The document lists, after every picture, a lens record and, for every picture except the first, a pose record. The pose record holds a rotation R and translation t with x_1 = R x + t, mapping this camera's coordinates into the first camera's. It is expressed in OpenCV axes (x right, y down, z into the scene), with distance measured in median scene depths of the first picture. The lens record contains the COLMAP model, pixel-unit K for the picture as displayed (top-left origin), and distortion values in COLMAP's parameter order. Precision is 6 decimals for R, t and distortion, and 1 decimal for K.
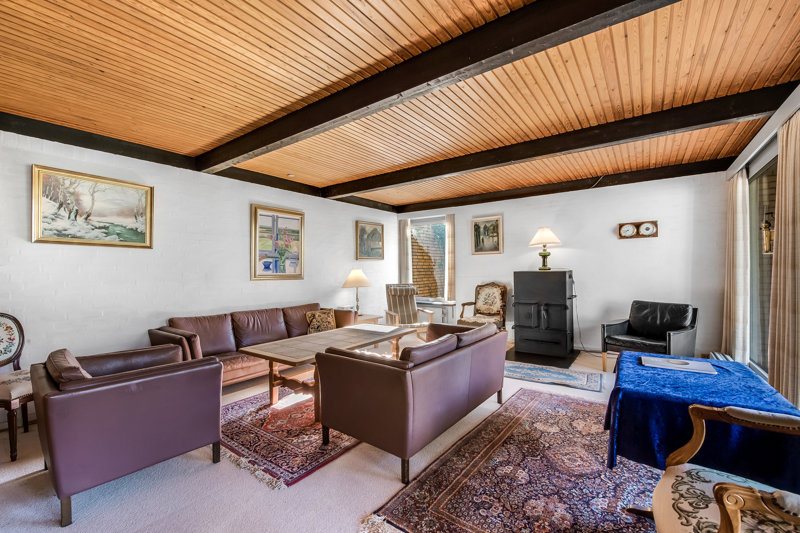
lens RADIAL K [[332.2, 0, 408.2], [0, 332.2, 269.4], [0, 0, 1]] dist [-0.017977, -0.000887]
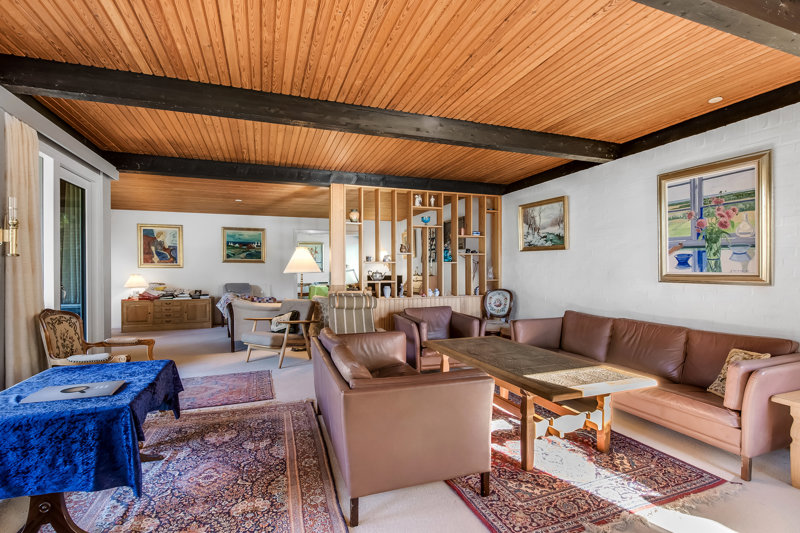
lens RADIAL K [[374.5, 0, 401.6], [0, 374.5, 268.0], [0, 0, 1]] dist [-0.000964, 0.000274]
pose [[-0.560159, 0.007948, -0.828347, 0.505502], [0.009675, 0.999949, 0.003052, -0.004326], [0.828329, -0.006305, -0.560207, 0.973550]]
